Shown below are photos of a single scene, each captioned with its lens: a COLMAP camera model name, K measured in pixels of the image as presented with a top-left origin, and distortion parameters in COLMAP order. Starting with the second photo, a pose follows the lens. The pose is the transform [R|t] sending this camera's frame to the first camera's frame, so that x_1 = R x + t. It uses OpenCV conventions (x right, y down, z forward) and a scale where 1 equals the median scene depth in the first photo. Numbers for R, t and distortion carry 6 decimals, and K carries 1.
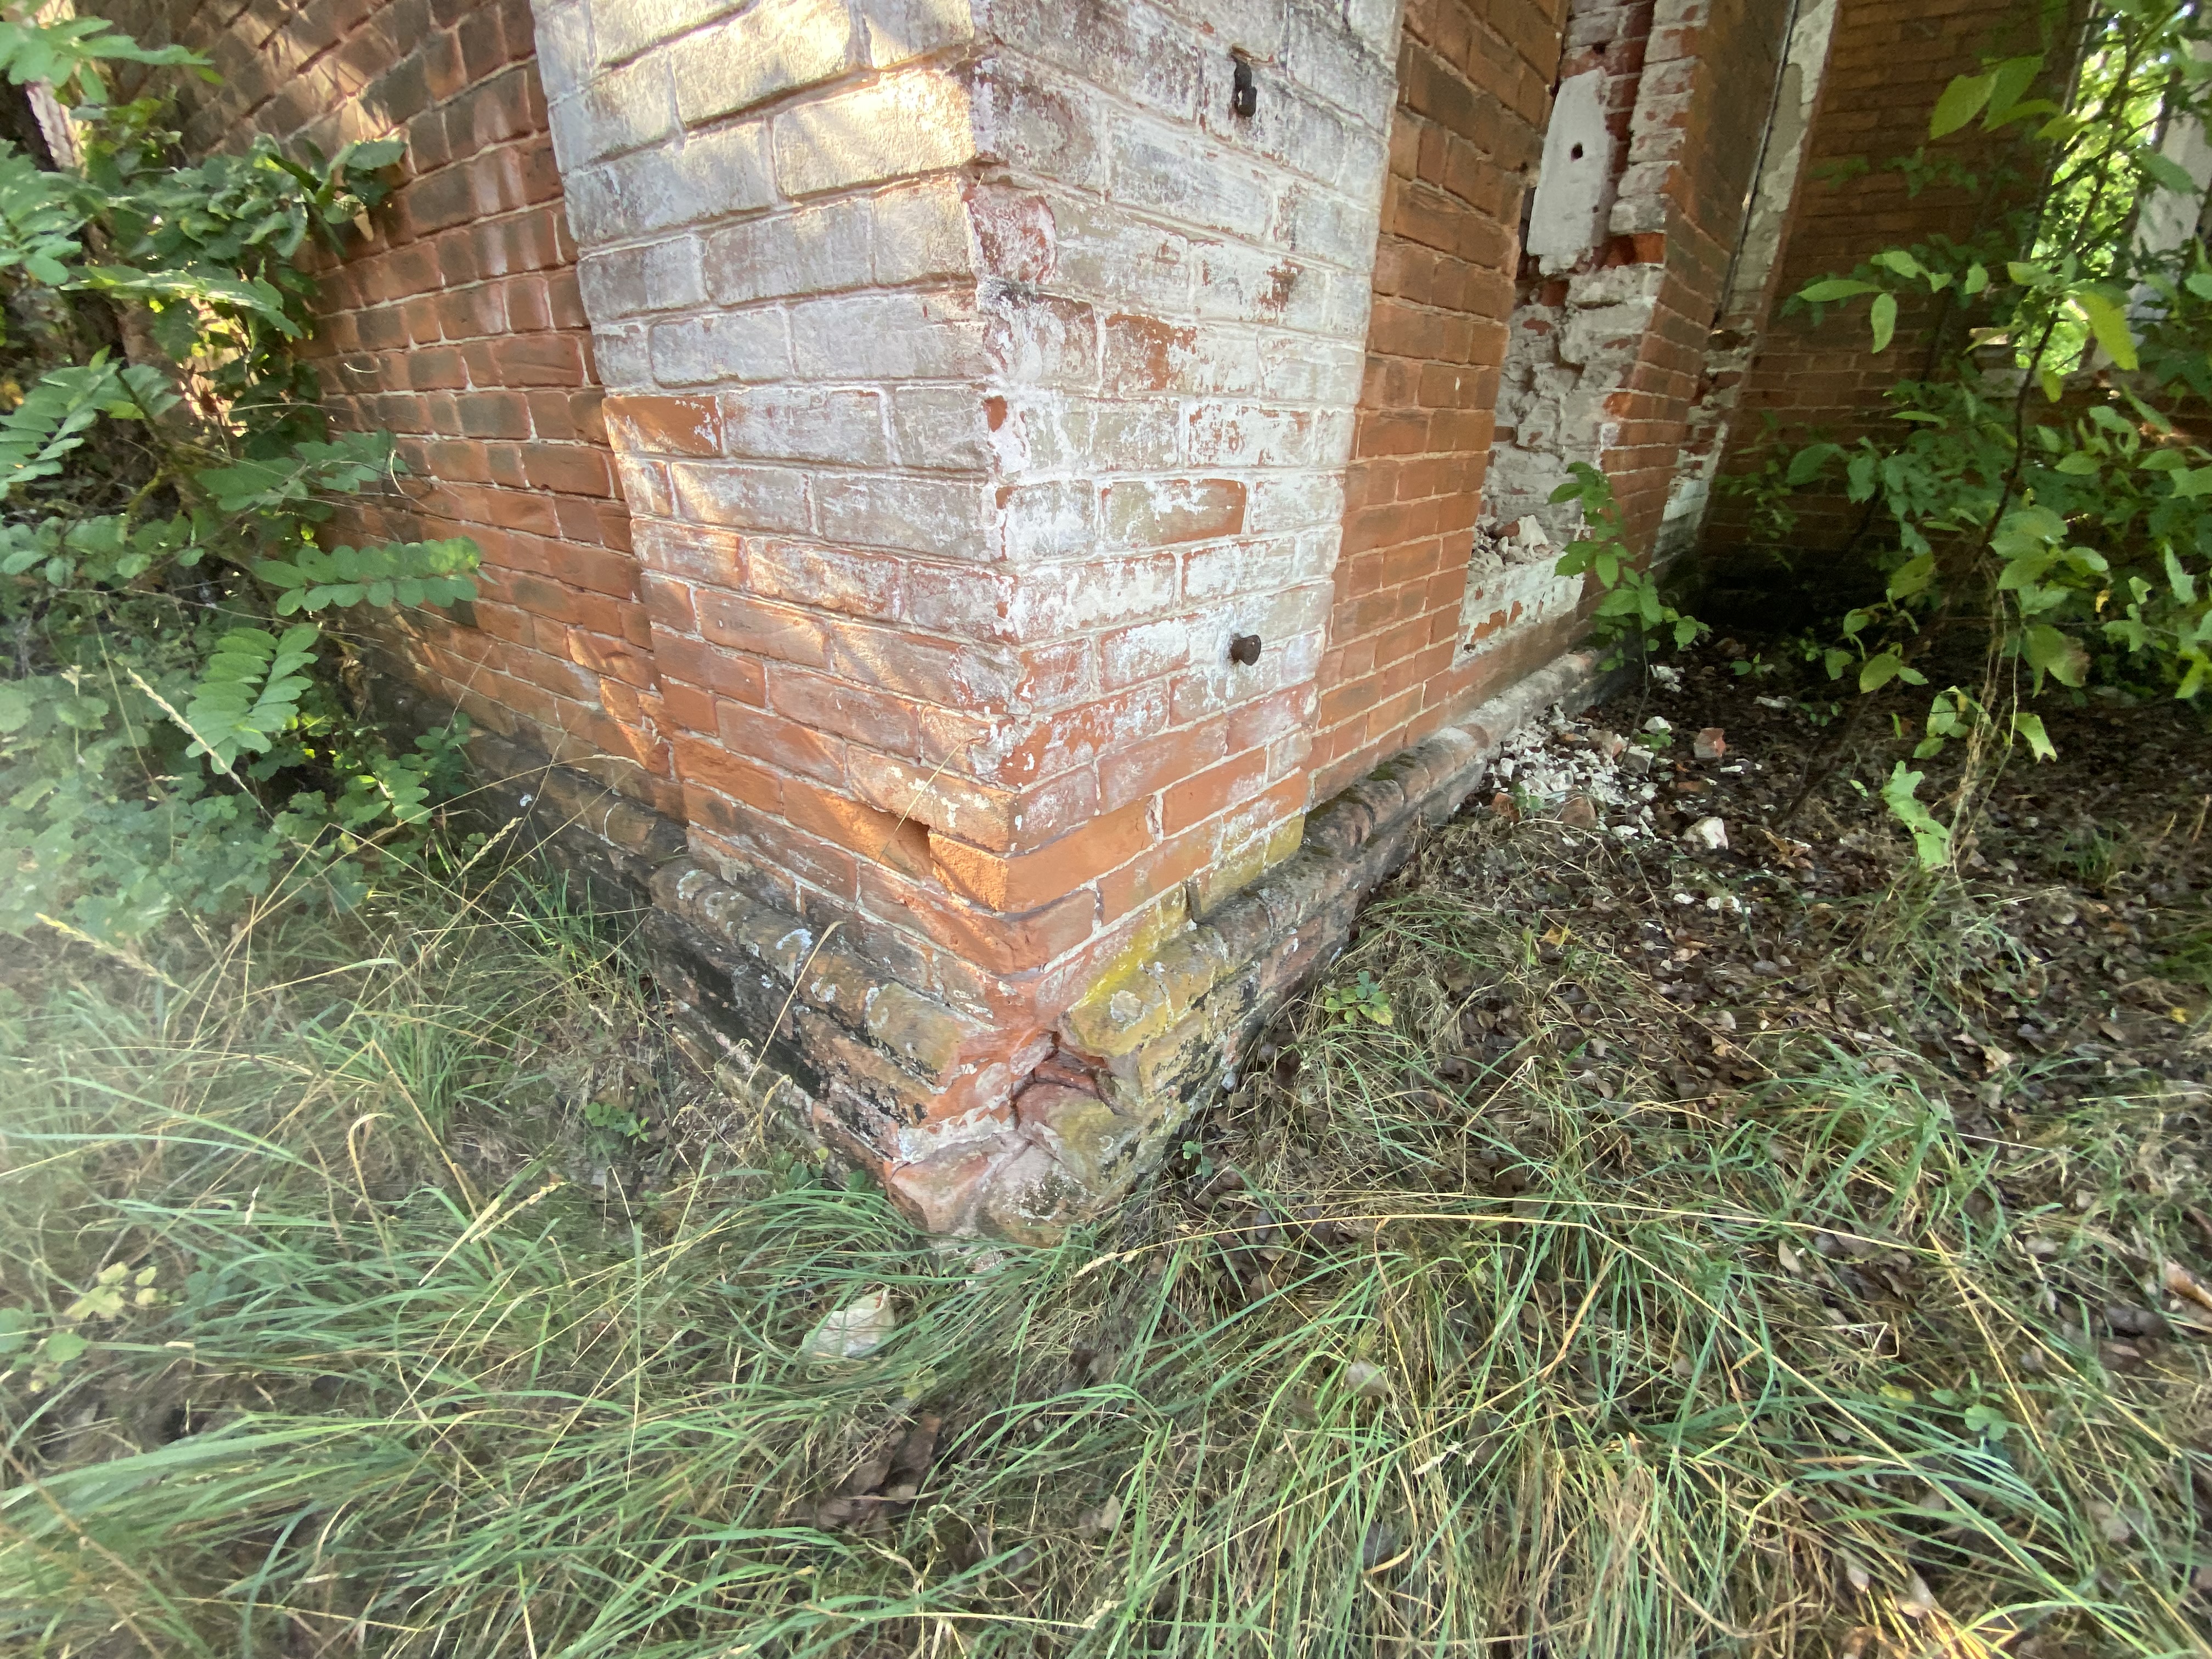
lens RADIAL K [[900.2, 0, 1106.0], [0, 900.2, 829.5], [0, 0, 1]] dist [0.000105, -0.000069]
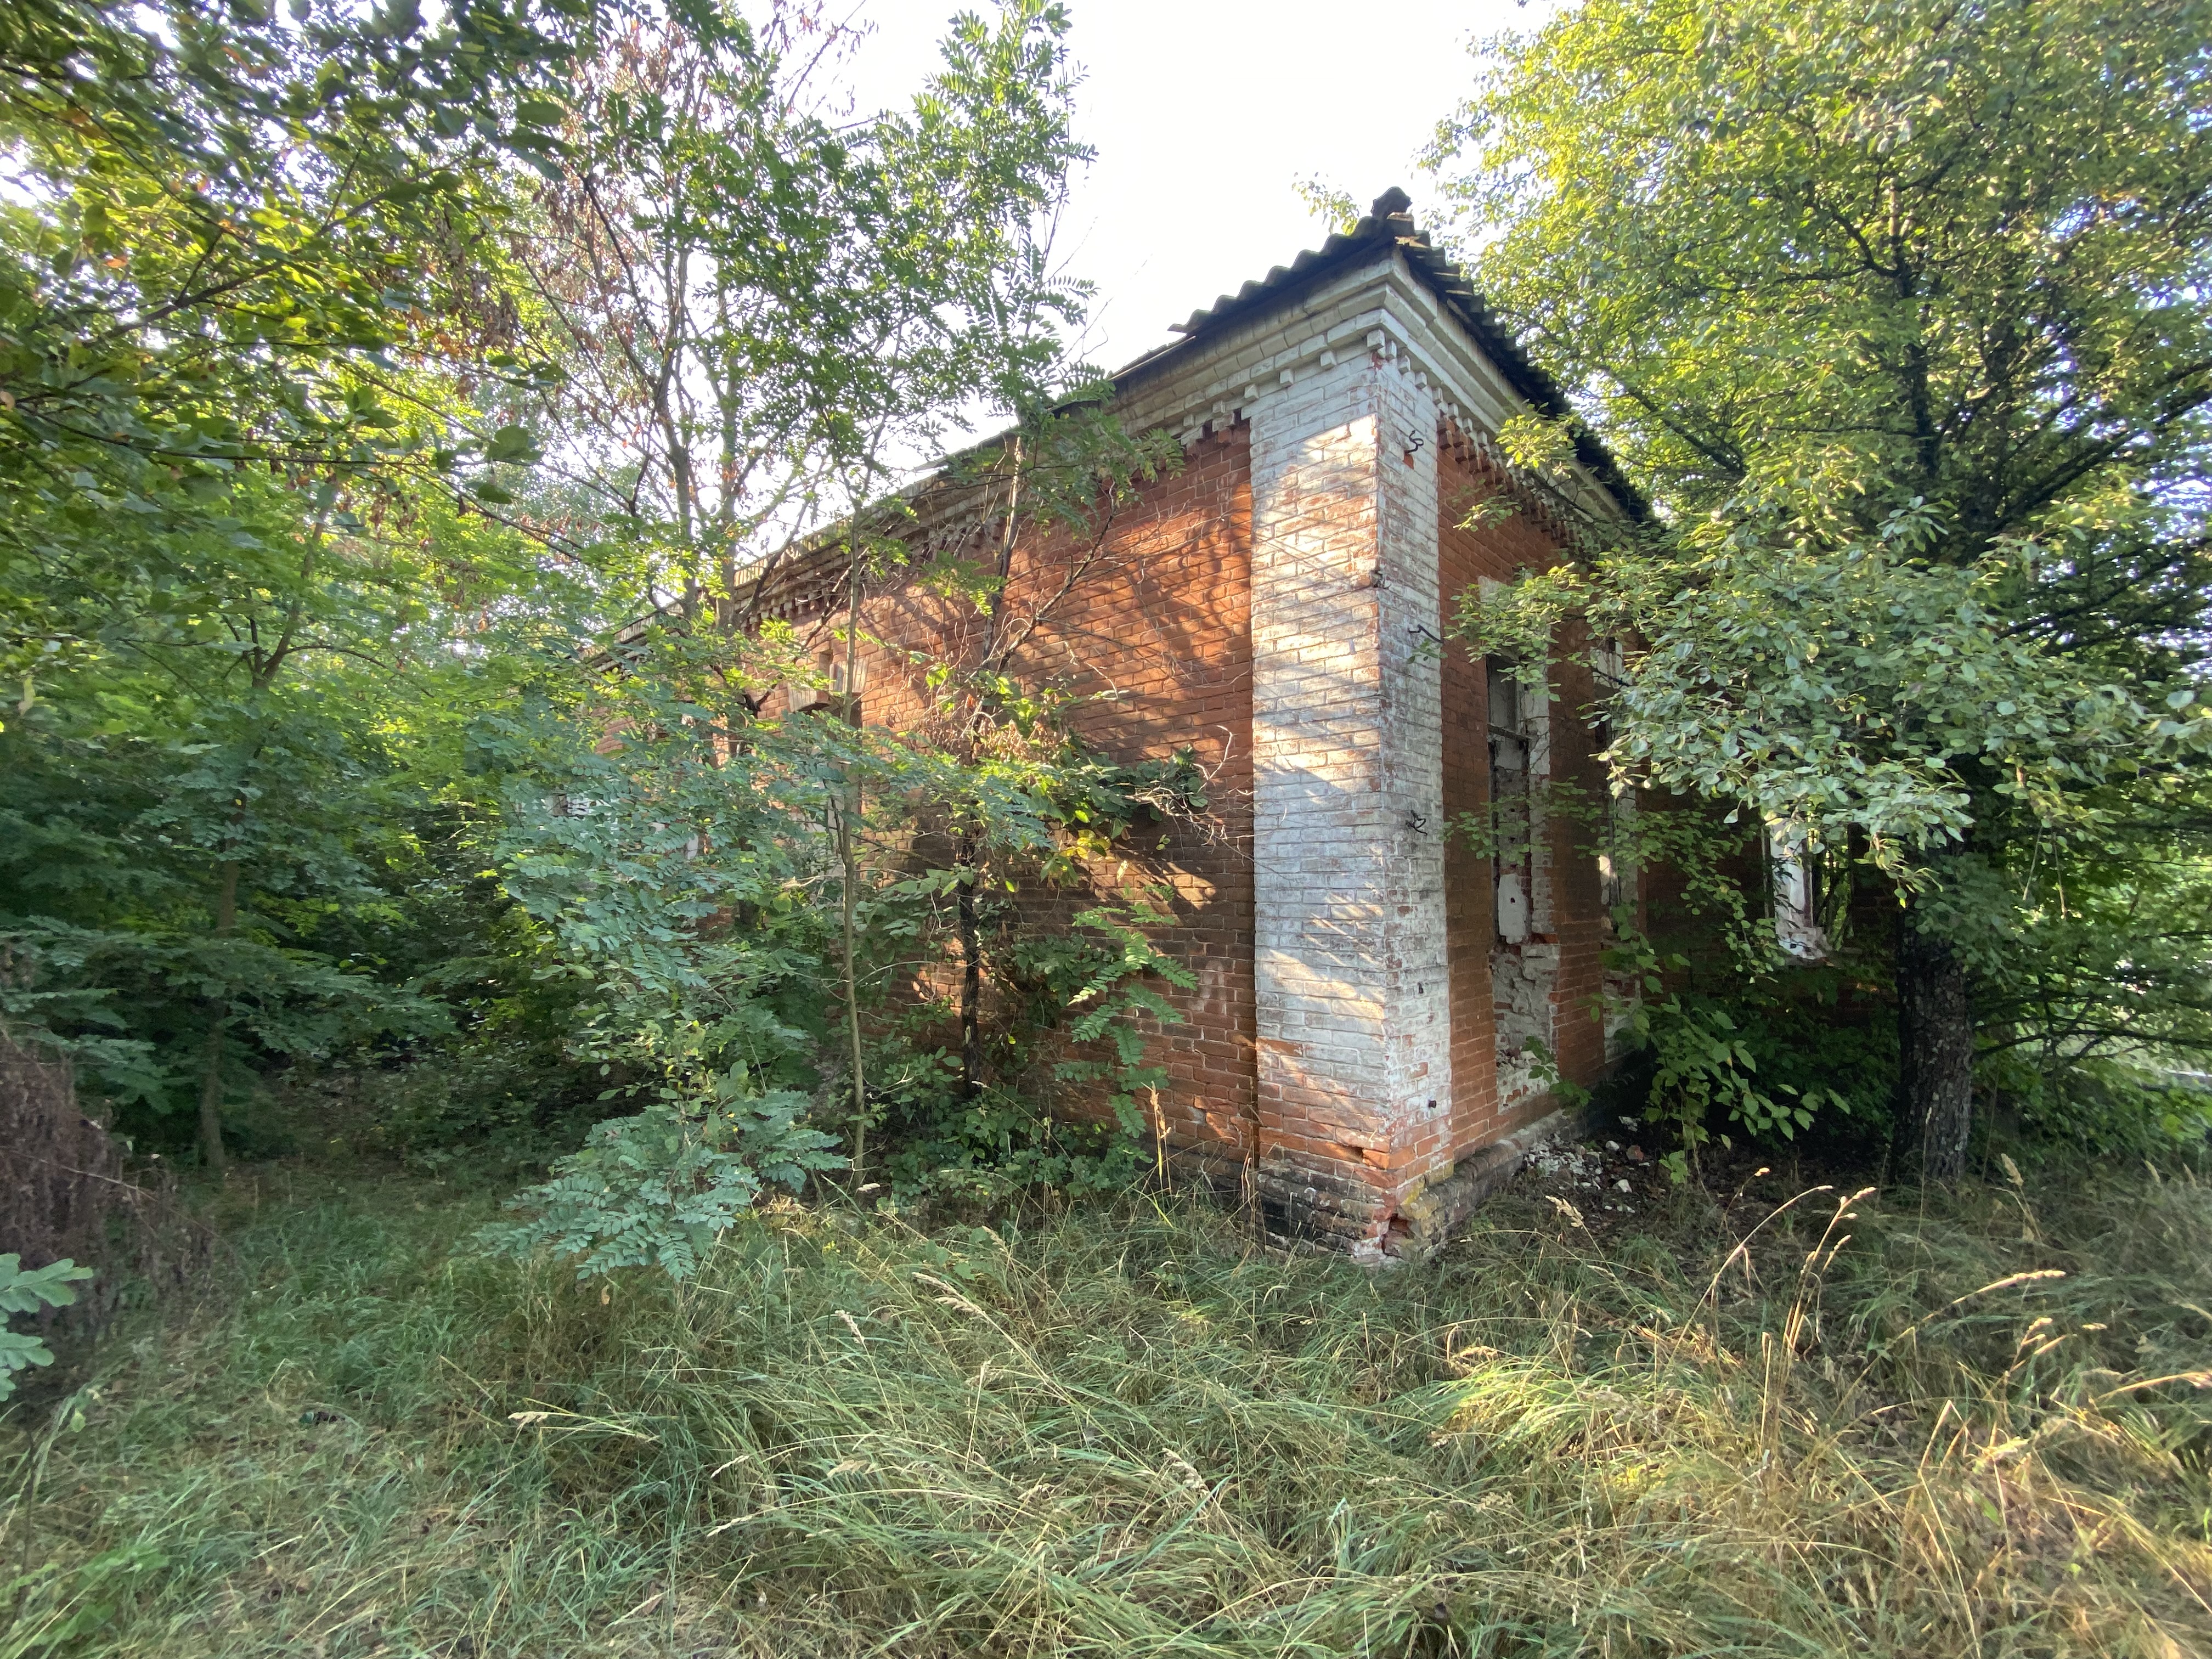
lens RADIAL K [[908.3, 0, 1106.0], [0, 908.3, 829.5], [0, 0, 1]] dist [0.057009, -0.000015]
pose [[0.998211, -0.016194, -0.057556, -0.543685], [-0.012919, 0.881470, -0.472064, 0.348135], [0.058379, 0.471963, 0.879683, -1.688467]]
